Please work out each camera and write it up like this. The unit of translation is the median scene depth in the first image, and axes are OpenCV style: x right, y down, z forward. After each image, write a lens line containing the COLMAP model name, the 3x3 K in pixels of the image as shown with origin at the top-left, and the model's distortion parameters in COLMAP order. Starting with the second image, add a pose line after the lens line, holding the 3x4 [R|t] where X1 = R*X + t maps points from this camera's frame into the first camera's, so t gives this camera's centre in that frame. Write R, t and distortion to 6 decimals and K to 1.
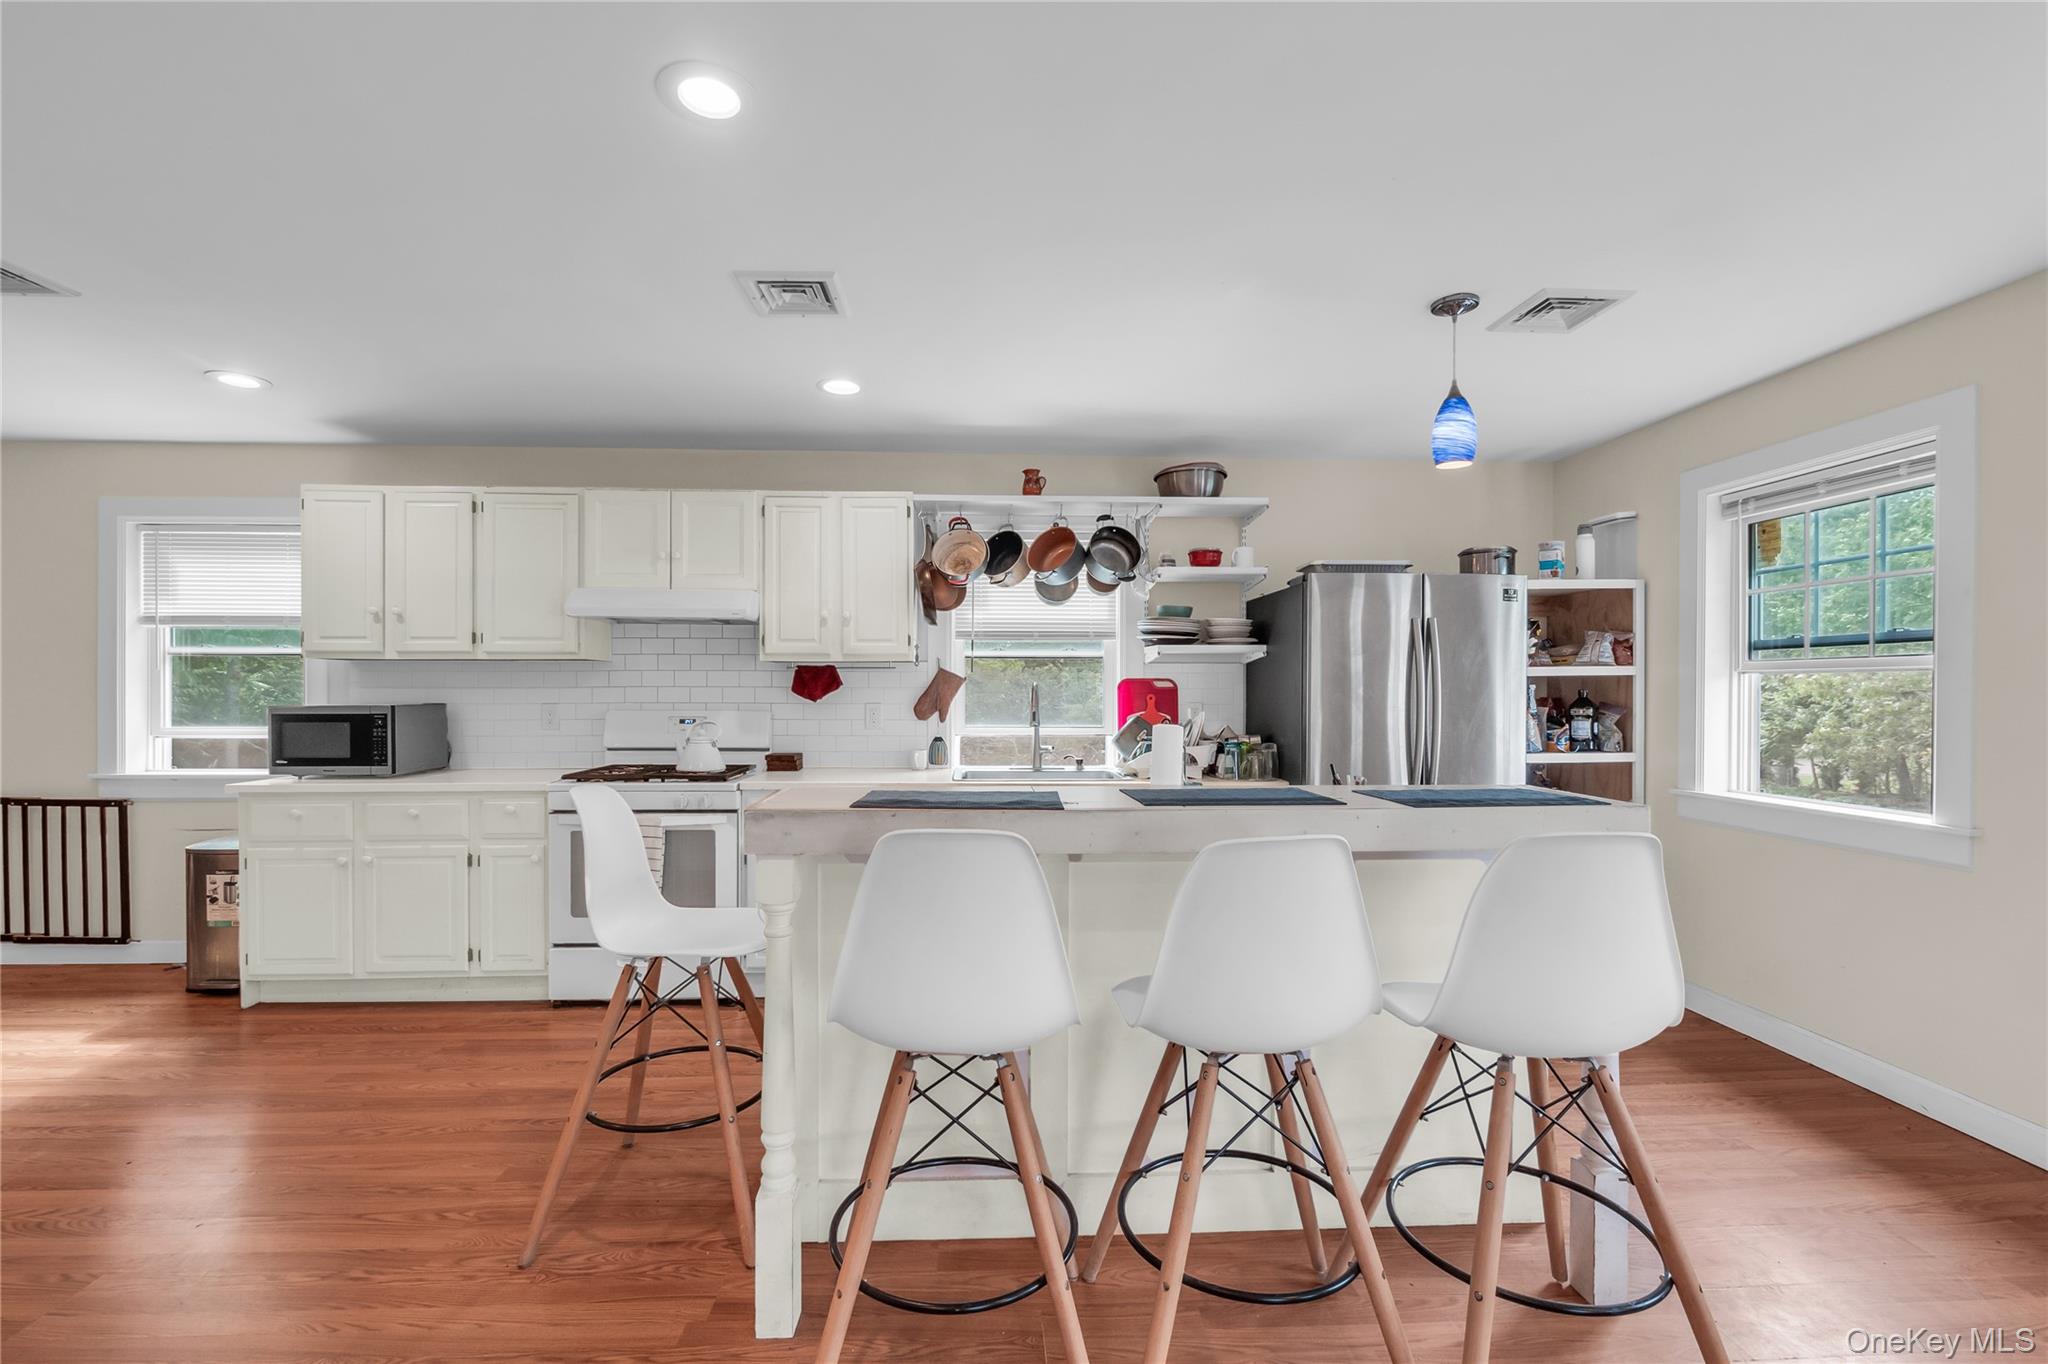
lens RADIAL K [[866.5, 0, 1020.1], [0, 866.5, 694.2], [0, 0, 1]] dist [-0.004846, 0.000288]
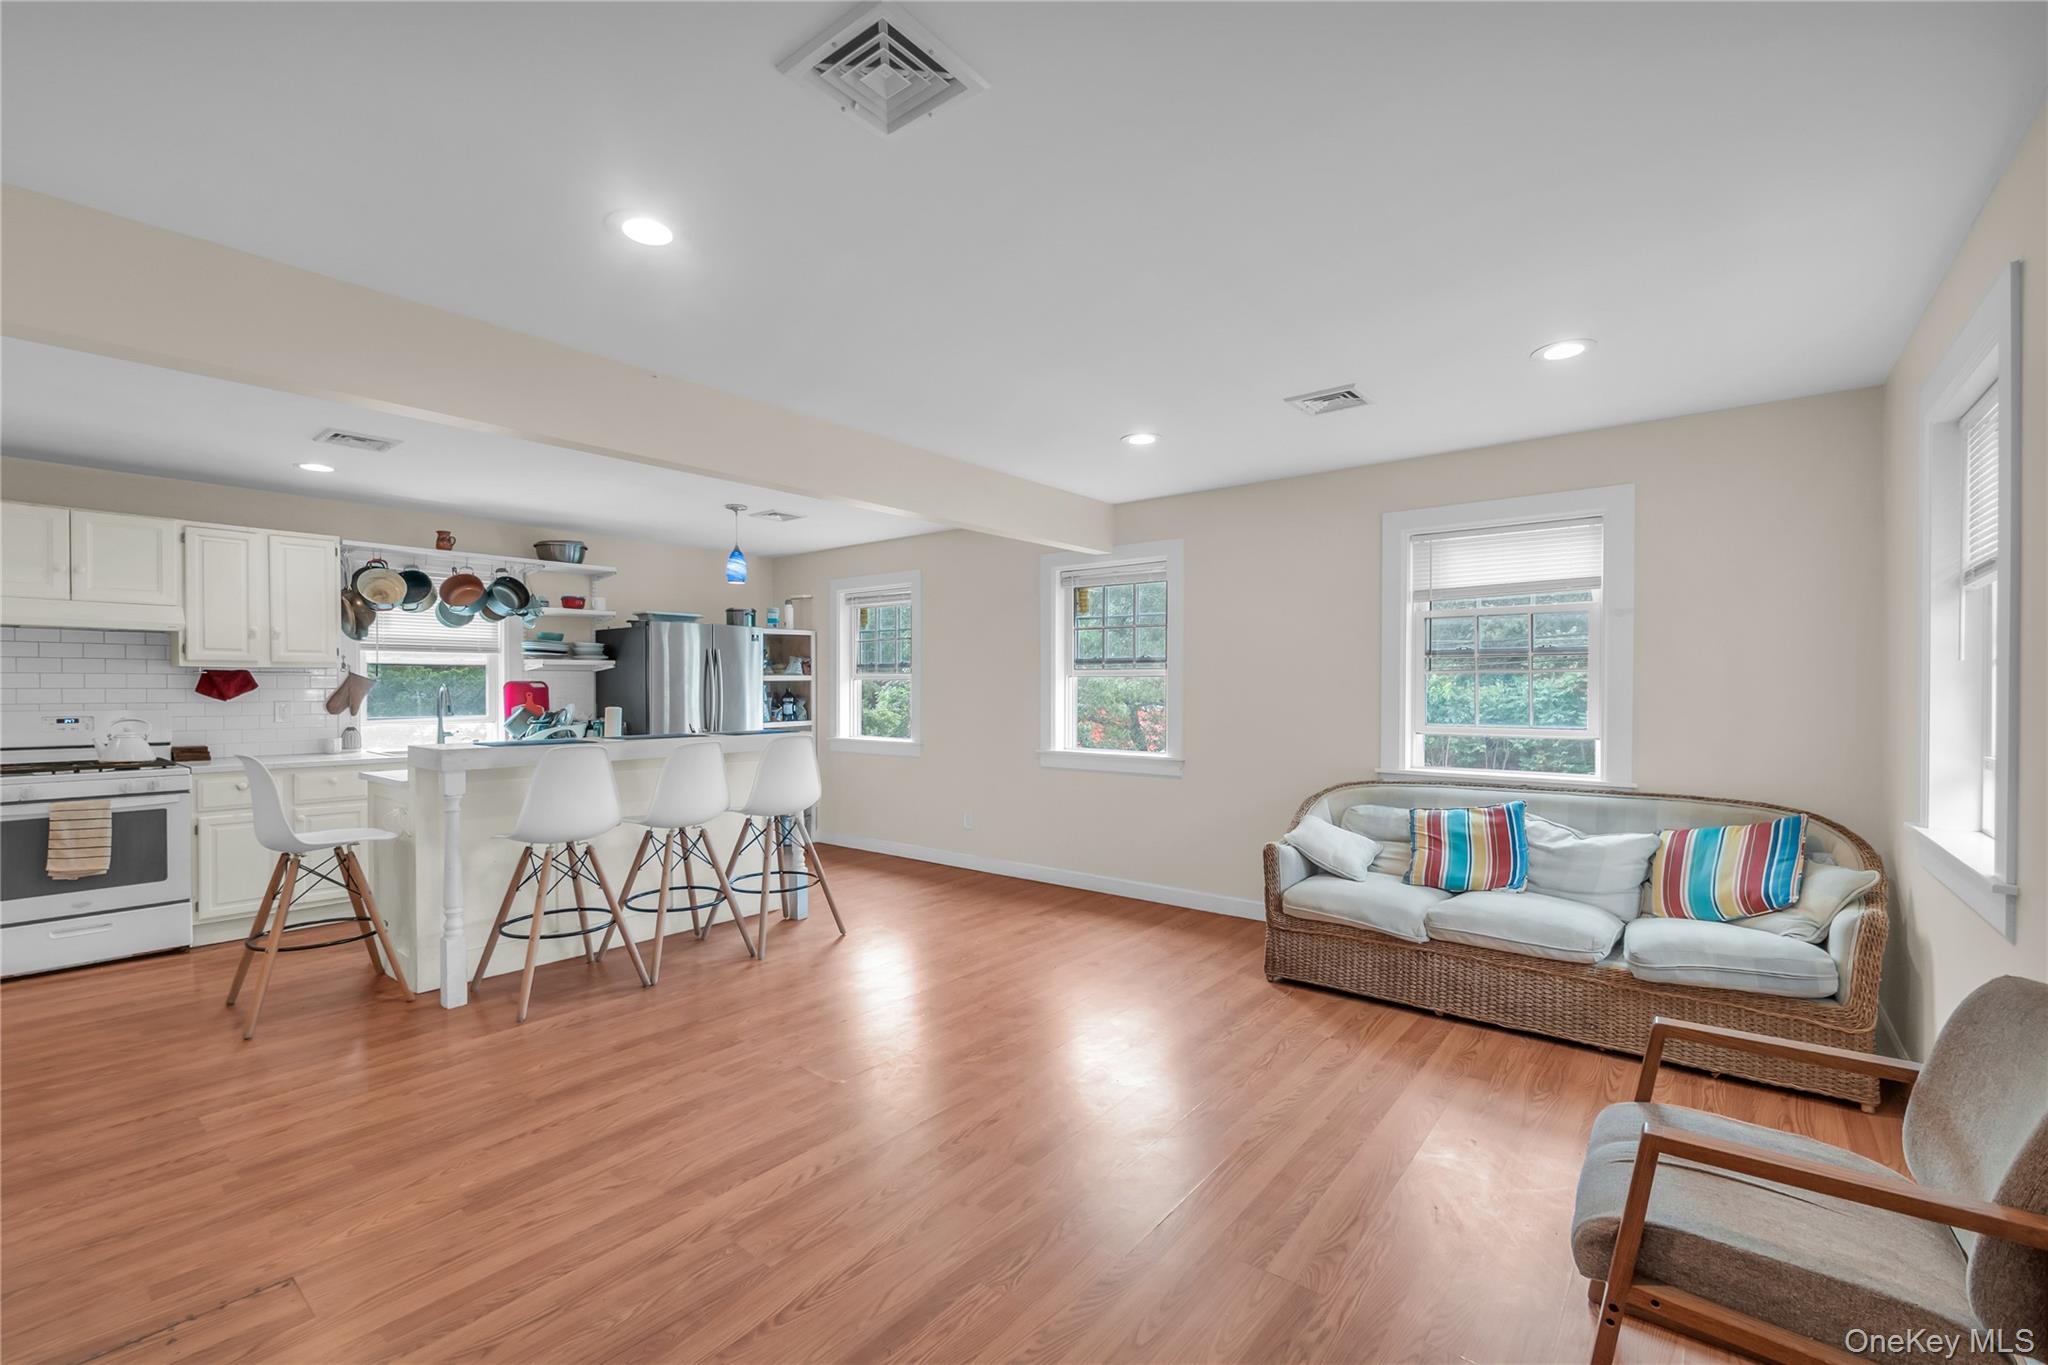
lens RADIAL K [[866.5, 0, 1020.1], [0, 866.5, 694.7], [0, 0, 1]] dist [-0.004846, 0.000288]
pose [[0.662805, -0.010546, 0.748717, -0.414726], [0.007596, 0.999944, 0.007361, -0.000437], [-0.748753, 0.000809, 0.662848, -0.609550]]
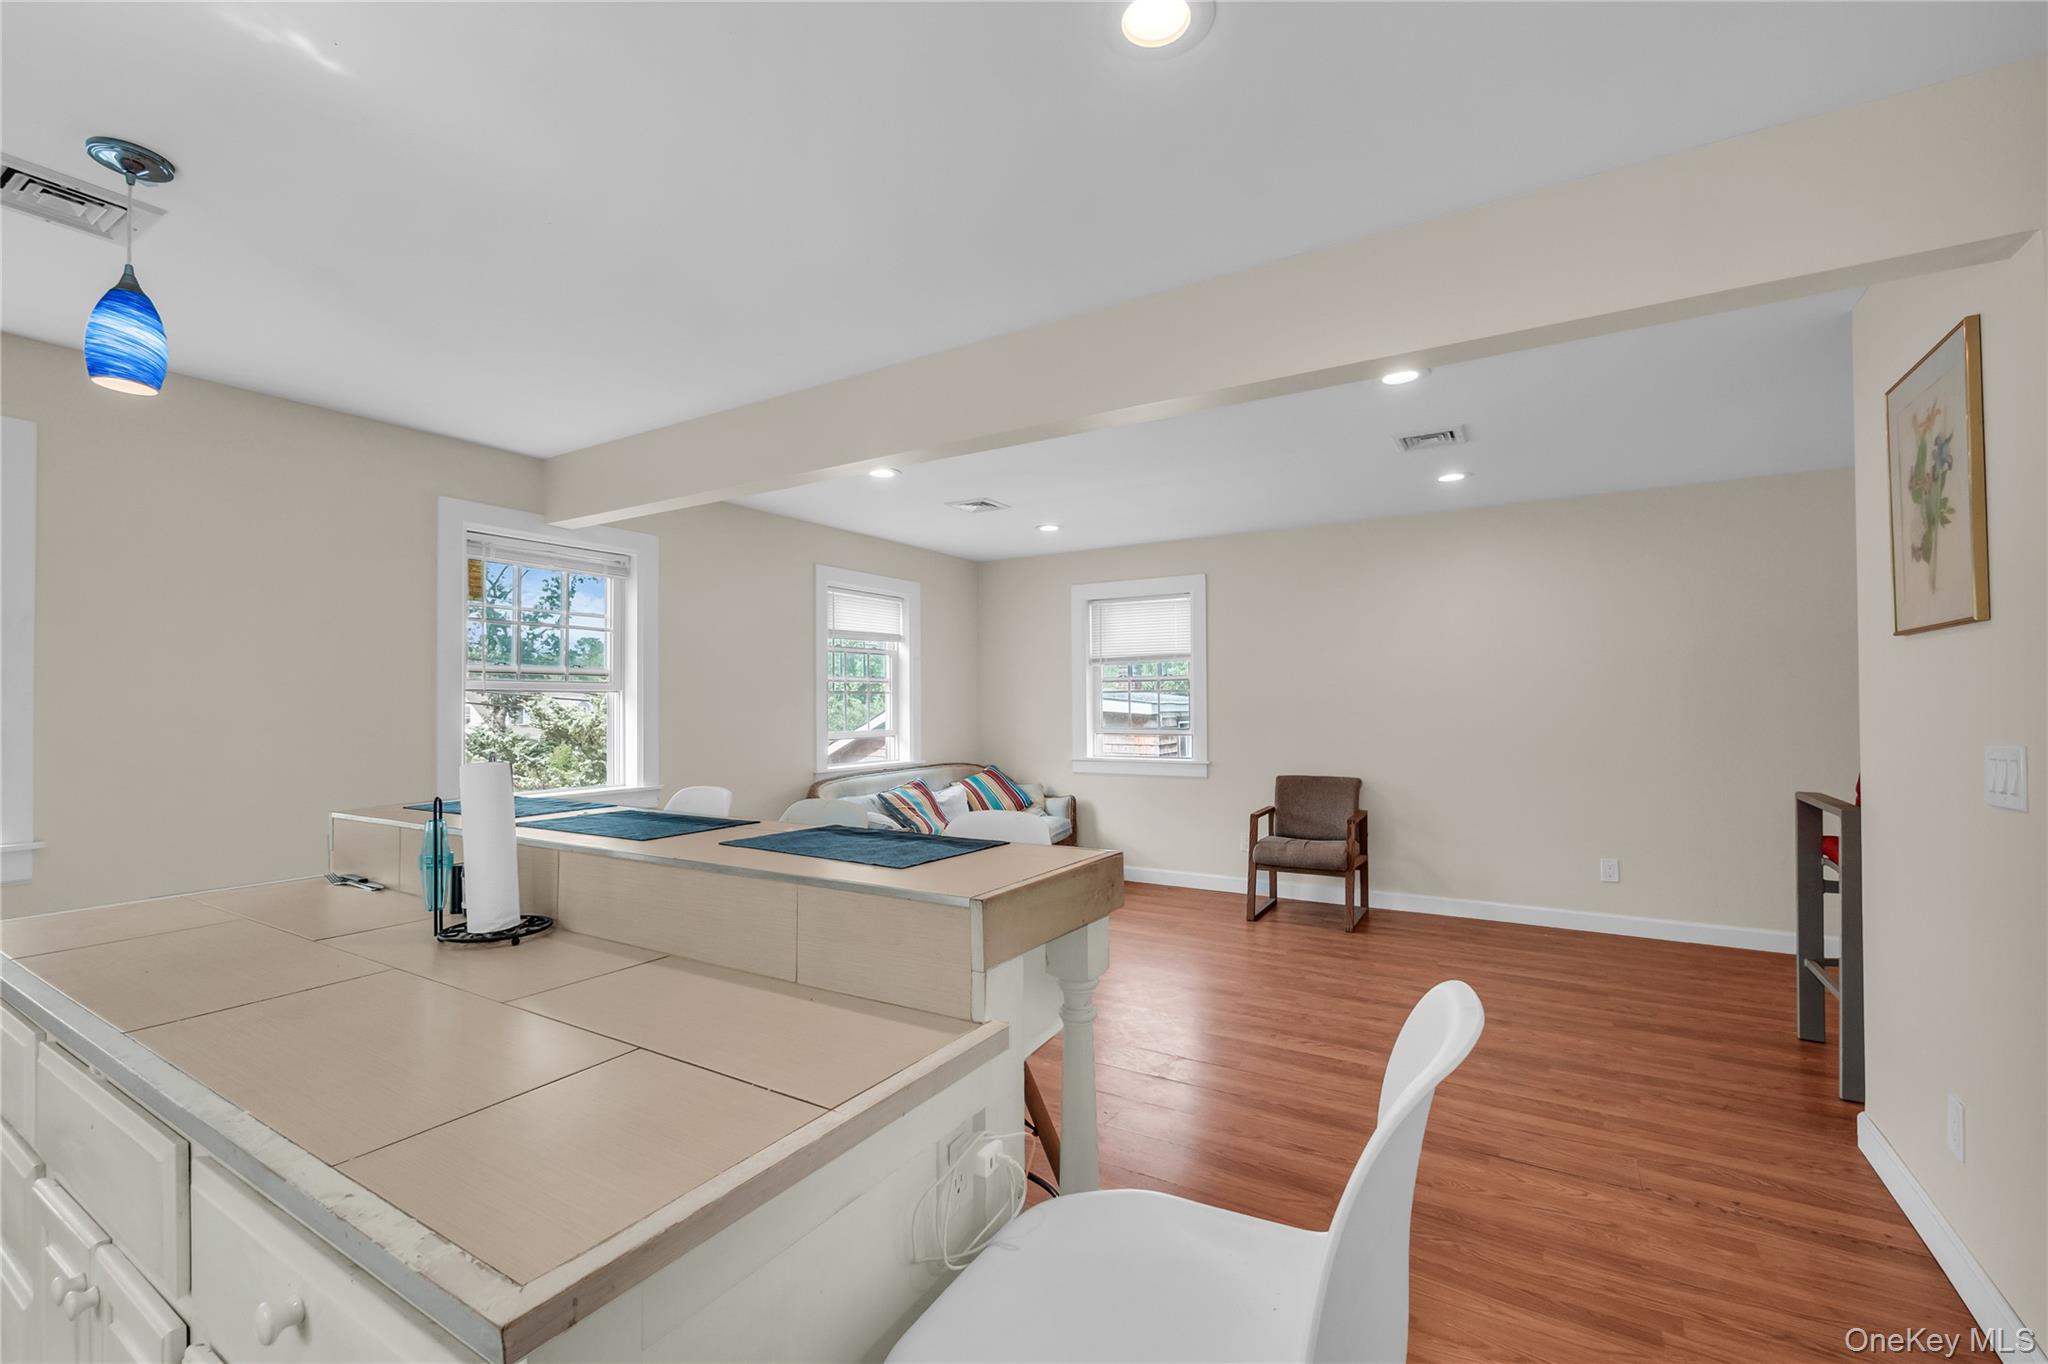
lens RADIAL K [[869.5, 0, 1013.6], [0, 869.5, 698.1], [0, 0, 1]] dist [-0.003362, -0.000154]
pose [[-0.823278, 0.008655, 0.567573, -0.309634], [0.010703, 0.999943, 0.000276, -0.005456], [-0.567538, 0.006302, -0.823323, 0.764546]]
